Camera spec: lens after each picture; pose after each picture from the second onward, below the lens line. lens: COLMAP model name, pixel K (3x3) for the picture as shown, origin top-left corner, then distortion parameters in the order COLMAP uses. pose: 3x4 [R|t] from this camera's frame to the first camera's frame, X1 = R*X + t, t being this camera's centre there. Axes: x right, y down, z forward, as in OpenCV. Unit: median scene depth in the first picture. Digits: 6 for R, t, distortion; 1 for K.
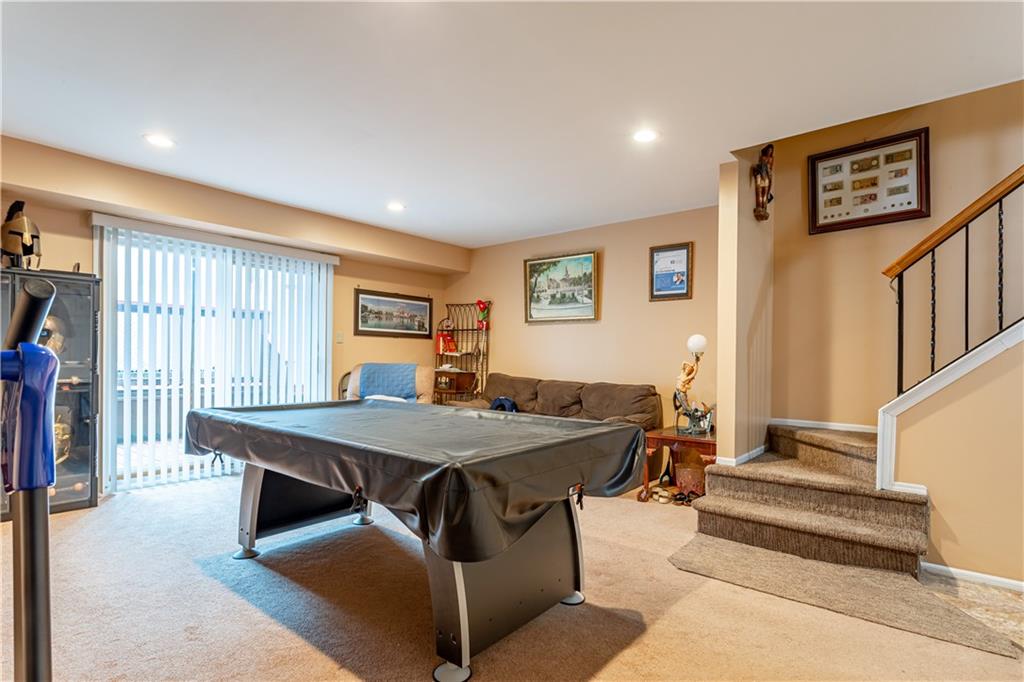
lens RADIAL K [[500.5, 0, 509.6], [0, 500.5, 363.9], [0, 0, 1]] dist [0.000977, 0.000736]
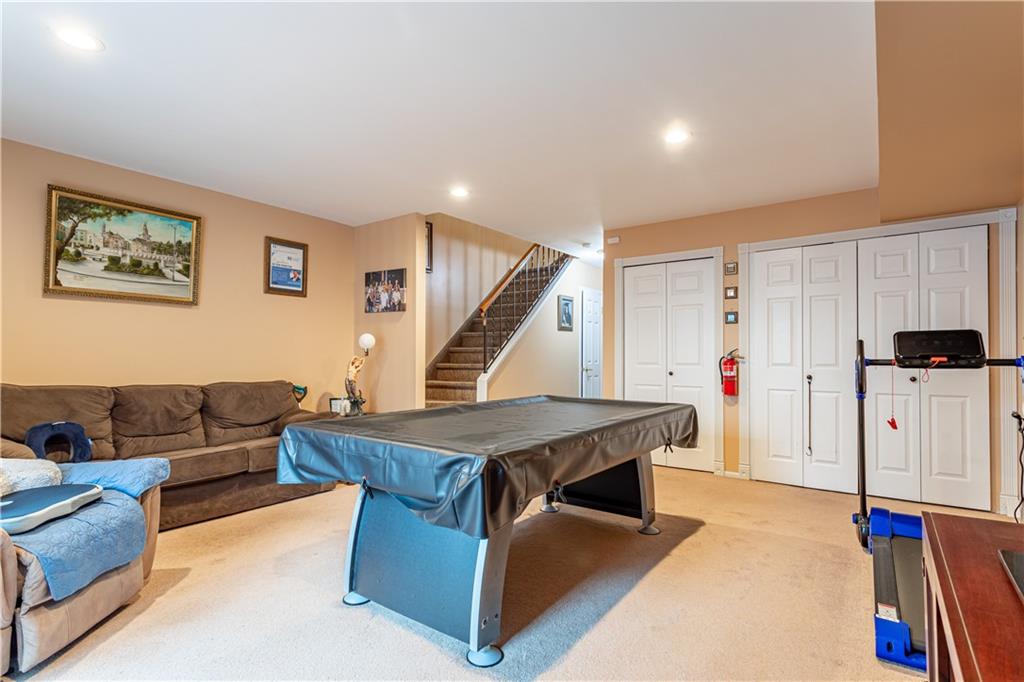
lens RADIAL K [[509.8, 0, 510.5], [0, 509.8, 352.6], [0, 0, 1]] dist [0.004730, 0.000755]
pose [[-0.055697, -0.003387, 0.998442, -0.650809], [0.009073, 0.999951, 0.003899, -0.010815], [-0.998406, 0.009276, -0.055664, 0.543541]]
